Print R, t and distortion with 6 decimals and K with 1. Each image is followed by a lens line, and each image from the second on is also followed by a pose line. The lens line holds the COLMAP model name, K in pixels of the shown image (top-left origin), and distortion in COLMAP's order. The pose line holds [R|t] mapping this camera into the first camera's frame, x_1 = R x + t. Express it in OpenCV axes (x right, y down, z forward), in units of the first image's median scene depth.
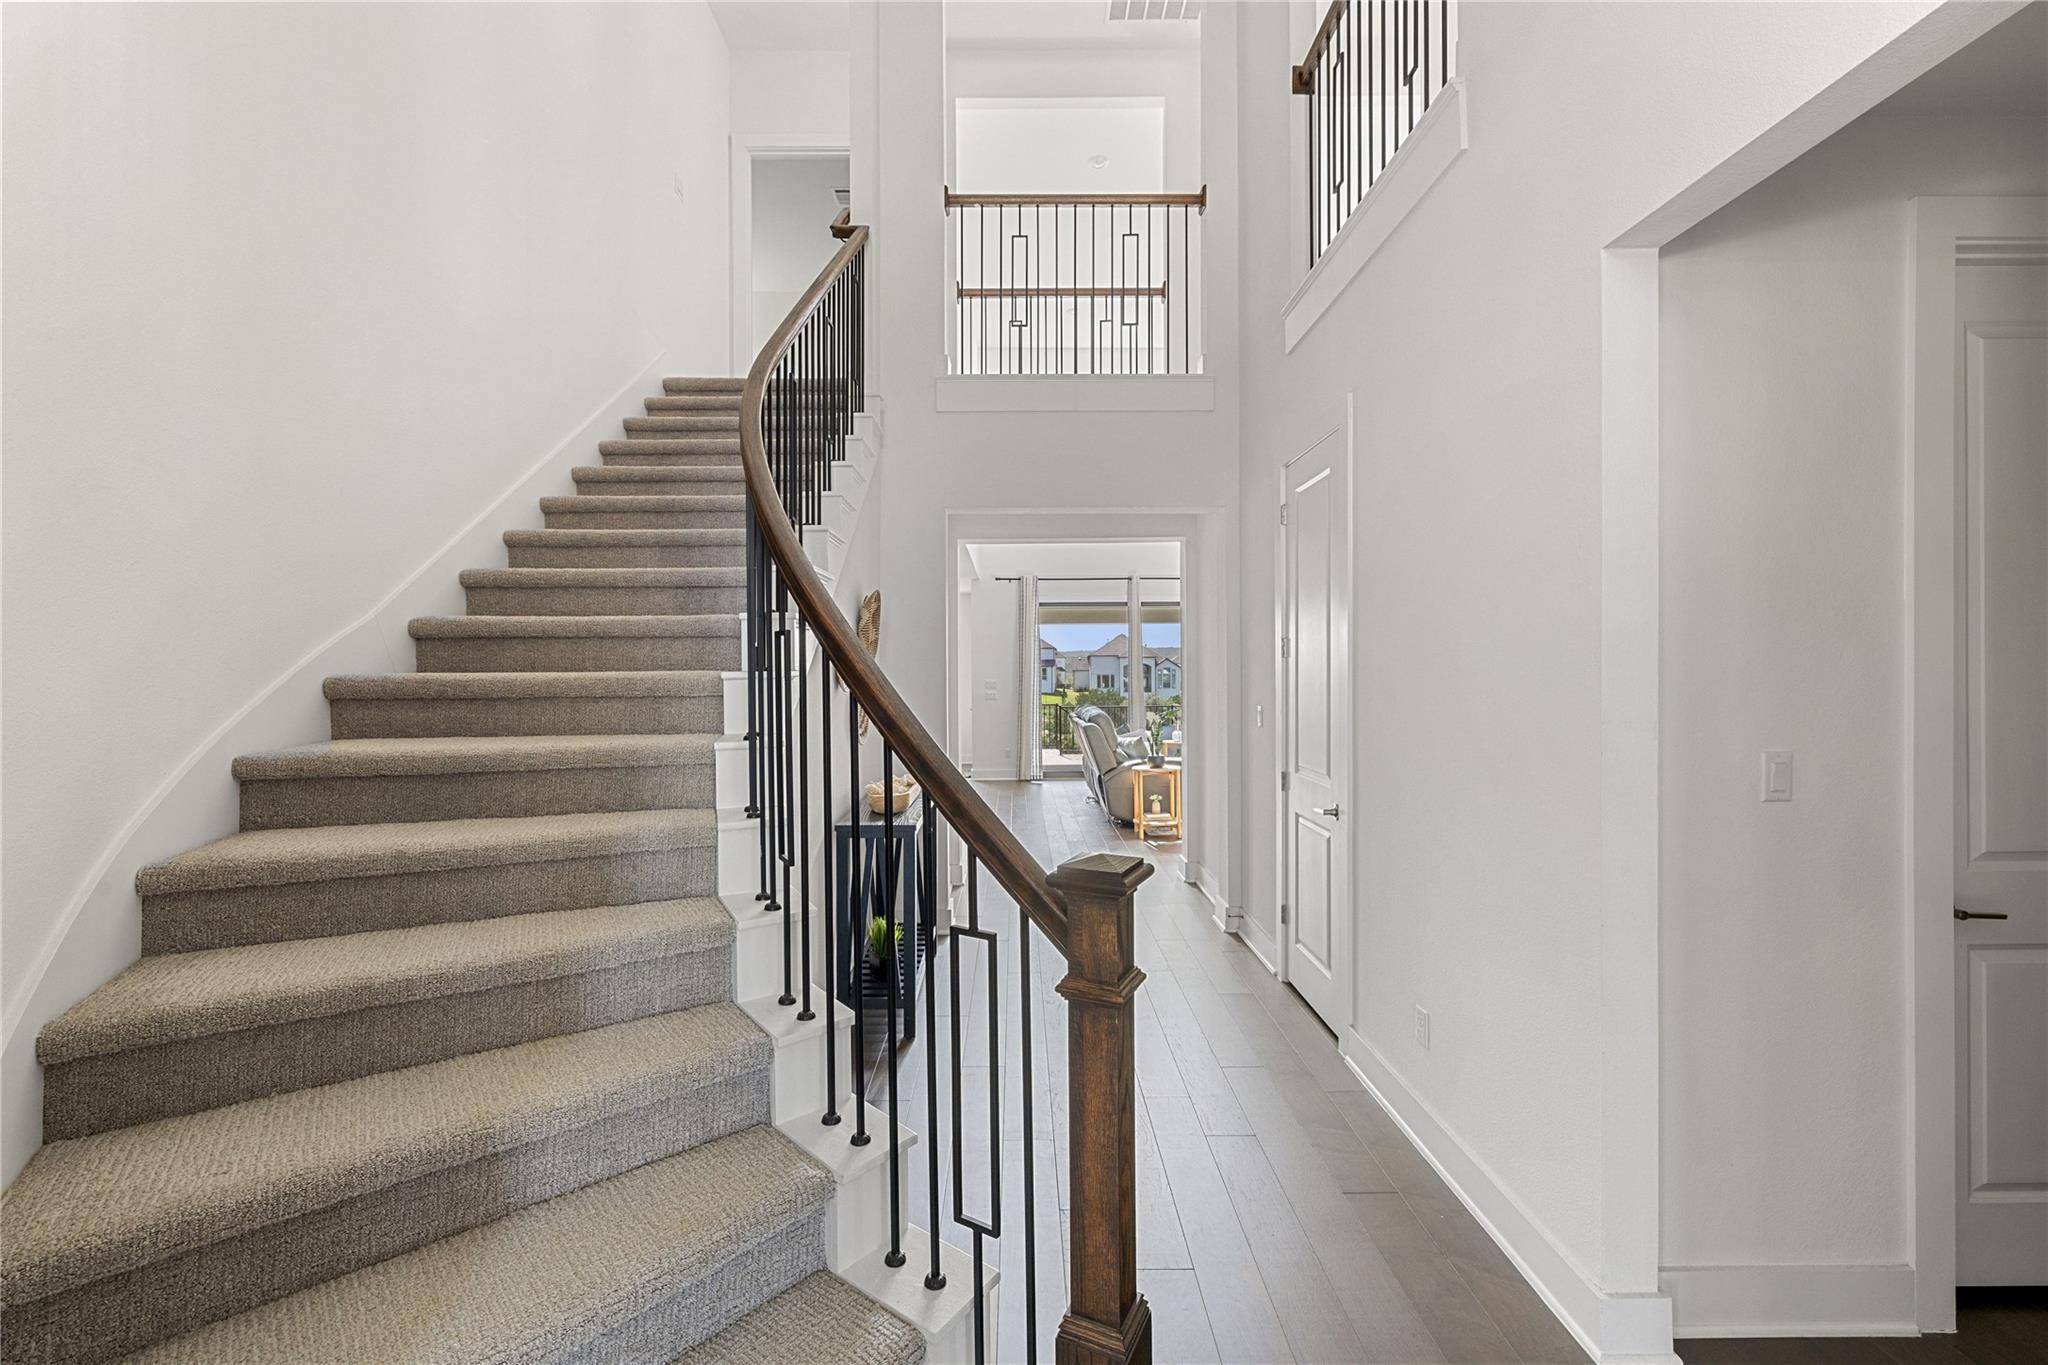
lens RADIAL K [[860.1, 0, 1026.2], [0, 860.1, 669.5], [0, 0, 1]] dist [0.020196, -0.000178]
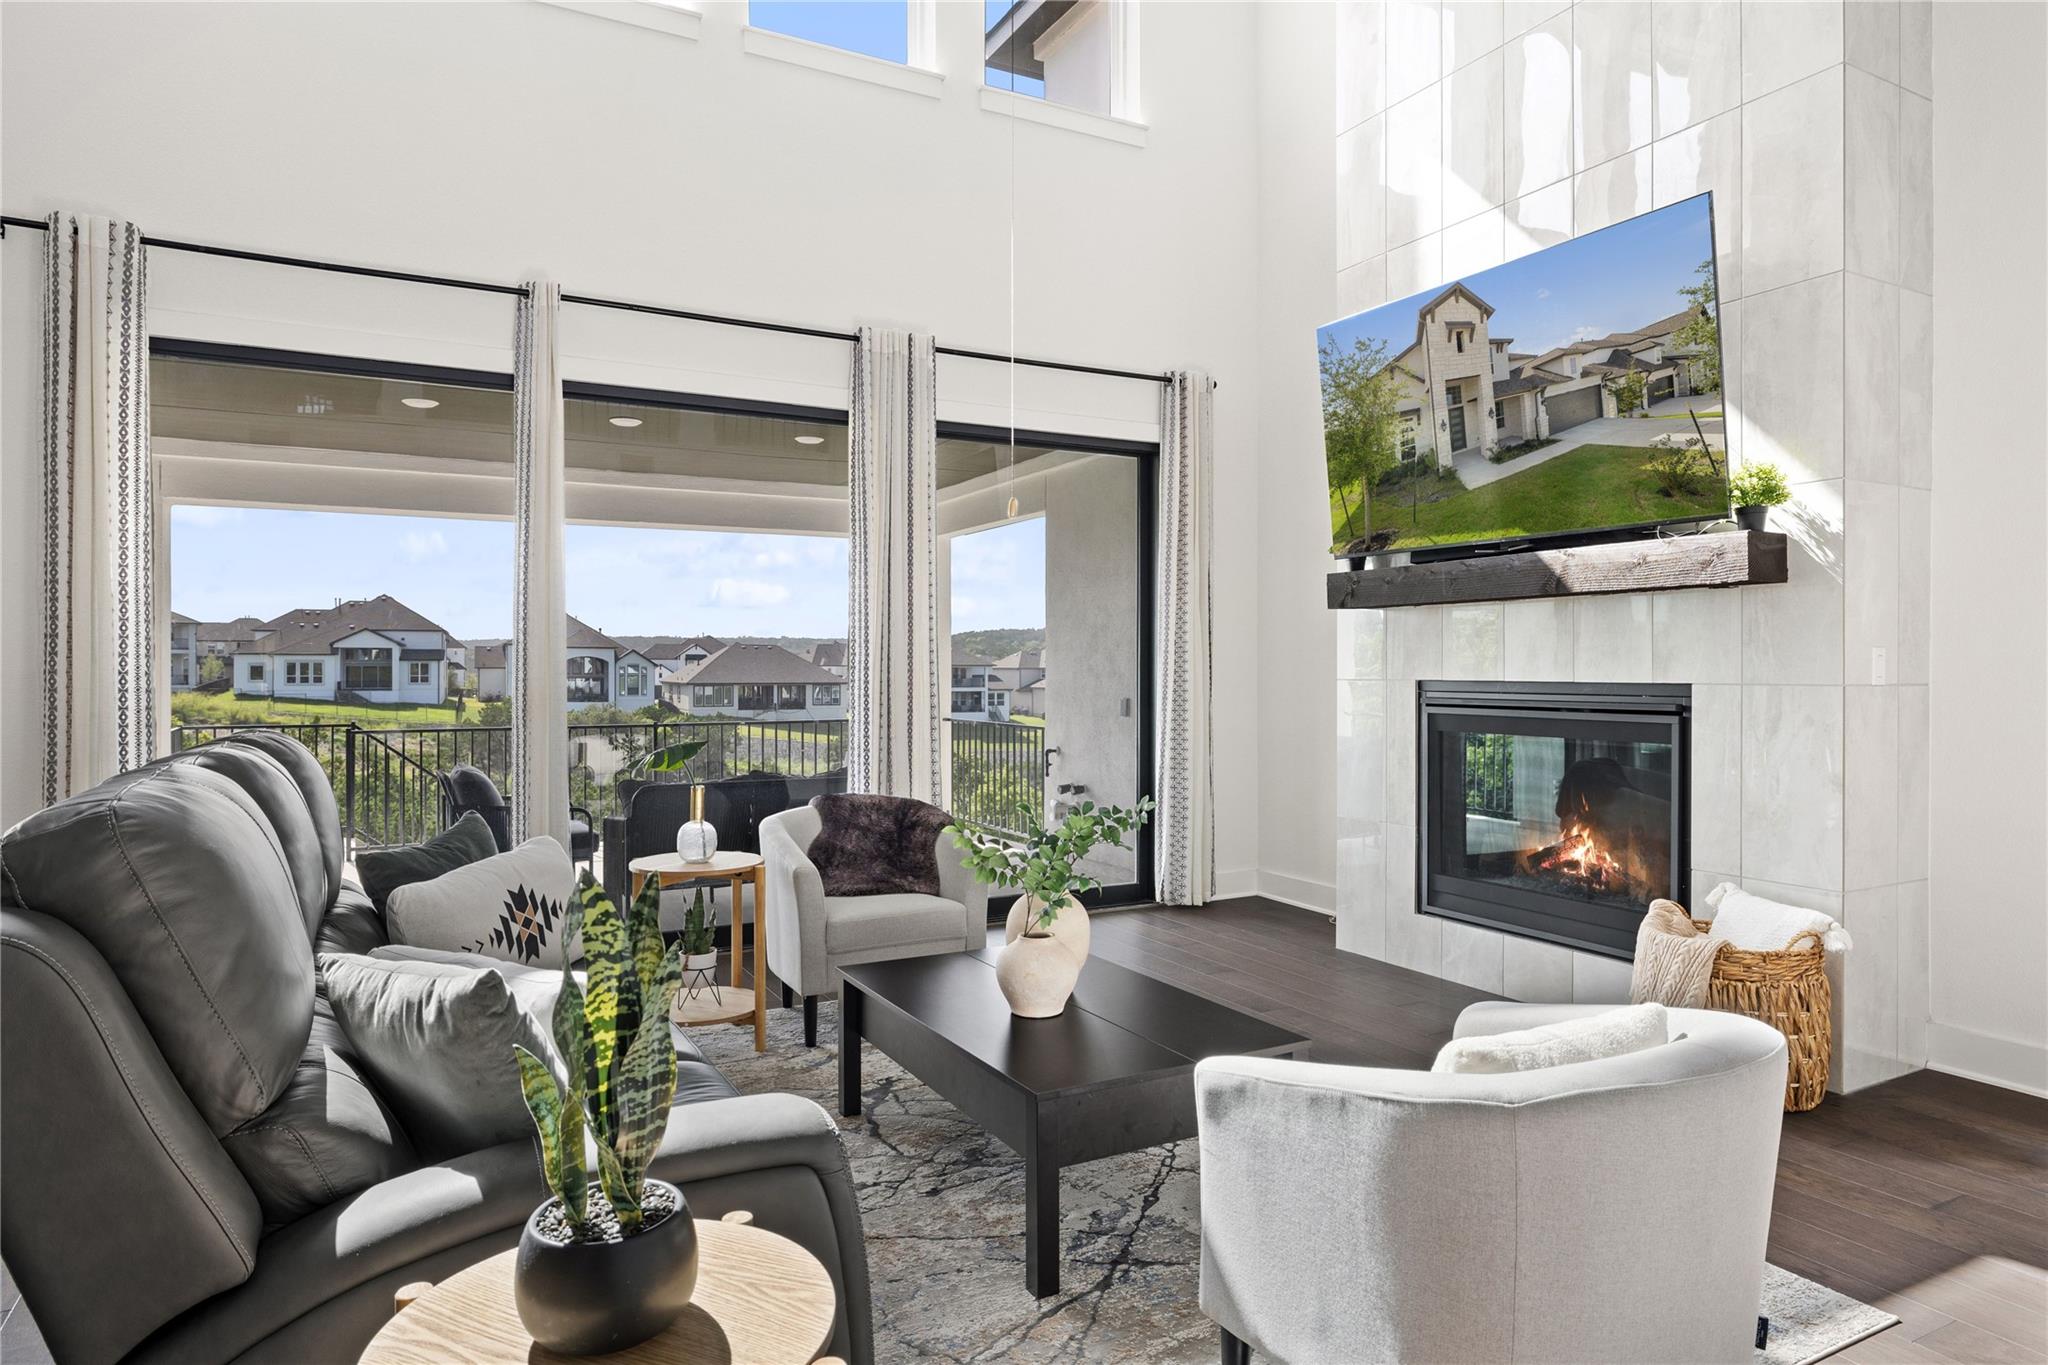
lens RADIAL K [[1199.7, 0, 1016.1], [0, 1199.7, 673.5], [0, 0, 1]] dist [0.031832, 0.001885]
pose [[0.891068, 0.008289, 0.453795, 0.029005], [-0.009397, 0.999956, 0.000186, 0.007152], [-0.453774, -0.004430, 0.891106, 0.192937]]
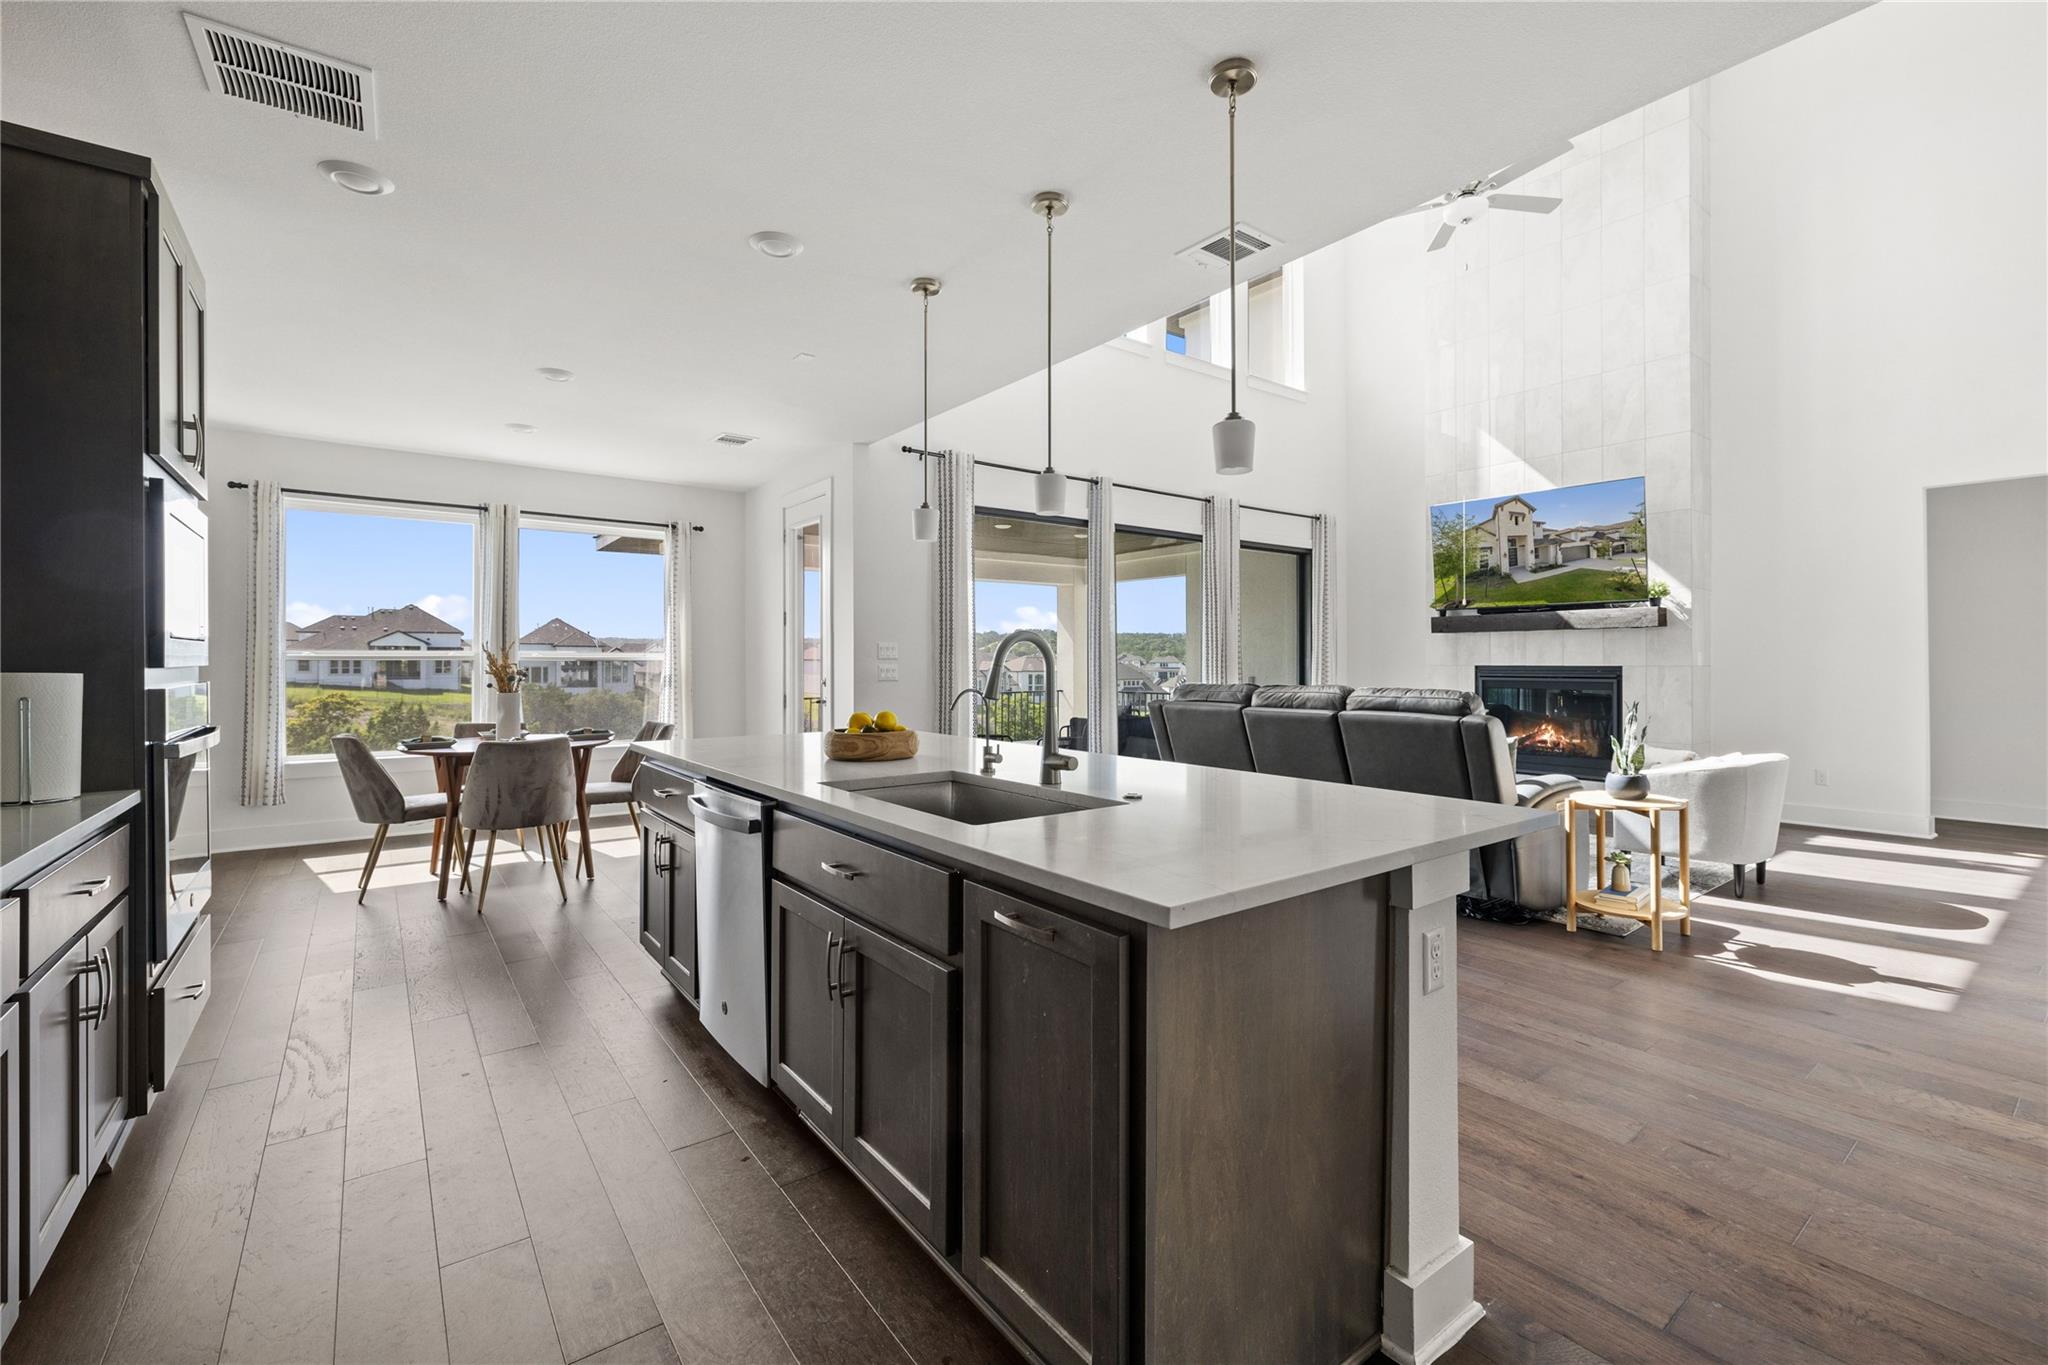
lens RADIAL K [[860.1, 0, 1026.2], [0, 860.1, 669.5], [0, 0, 1]] dist [0.020196, -0.000178]
pose [[0.811430, 0.007468, 0.584402, -0.096234], [-0.010318, 0.999946, 0.001547, 0.009476], [-0.584359, -0.007285, 0.811463, 0.182136]]
